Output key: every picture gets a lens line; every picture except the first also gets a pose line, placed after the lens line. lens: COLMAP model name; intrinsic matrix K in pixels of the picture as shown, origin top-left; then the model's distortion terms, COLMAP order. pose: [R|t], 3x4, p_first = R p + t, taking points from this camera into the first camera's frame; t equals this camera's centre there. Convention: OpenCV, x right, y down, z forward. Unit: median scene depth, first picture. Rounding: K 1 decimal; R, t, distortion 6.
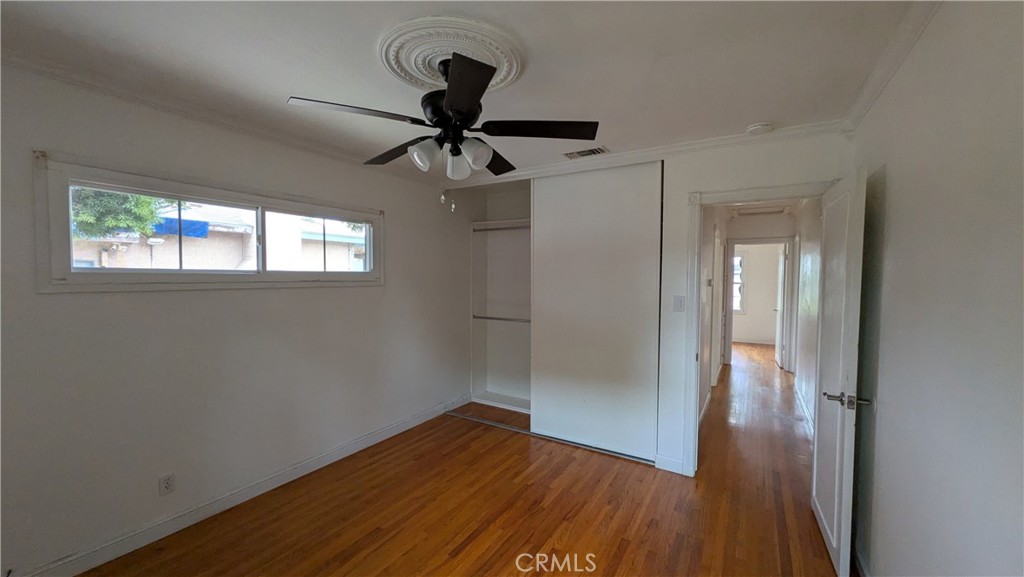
lens RADIAL K [[400.1, 0, 512.7], [0, 400.1, 291.0], [0, 0, 1]] dist [0.009834, -0.001786]
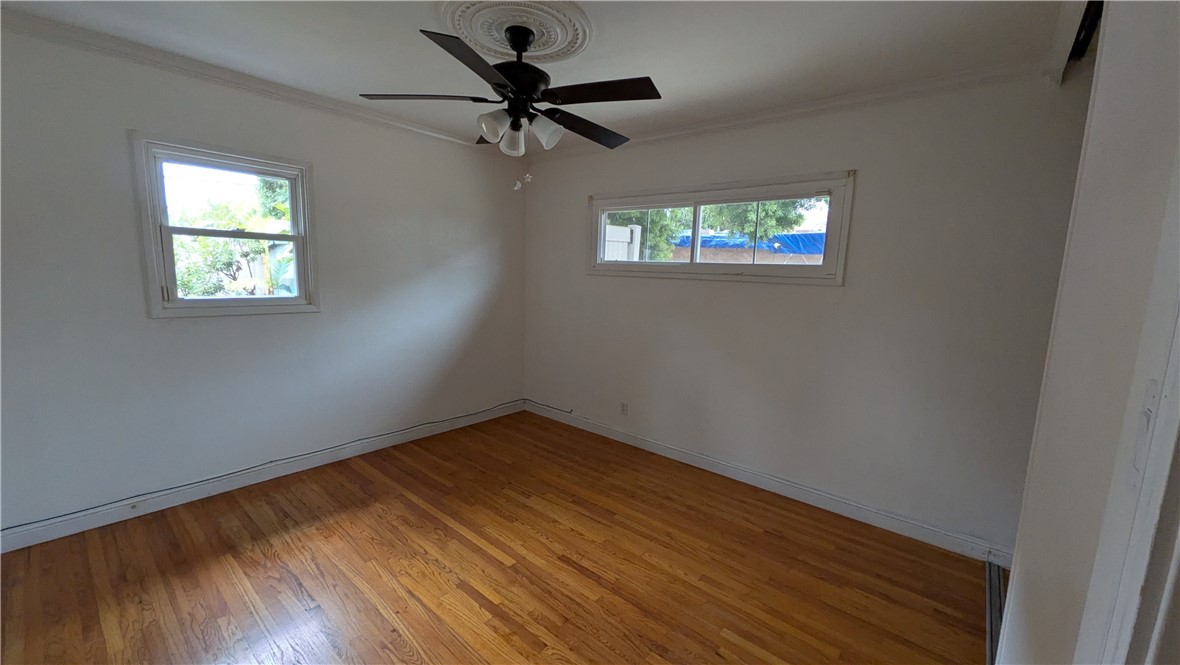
lens RADIAL K [[461.1, 0, 591.1], [0, 461.1, 334.0], [0, 0, 1]] dist [0.009834, -0.001786]
pose [[-0.154741, 0.124588, -0.980068, 0.648516], [-0.077764, 0.987403, 0.137798, -0.010536], [0.984890, 0.097537, -0.143104, 0.910509]]
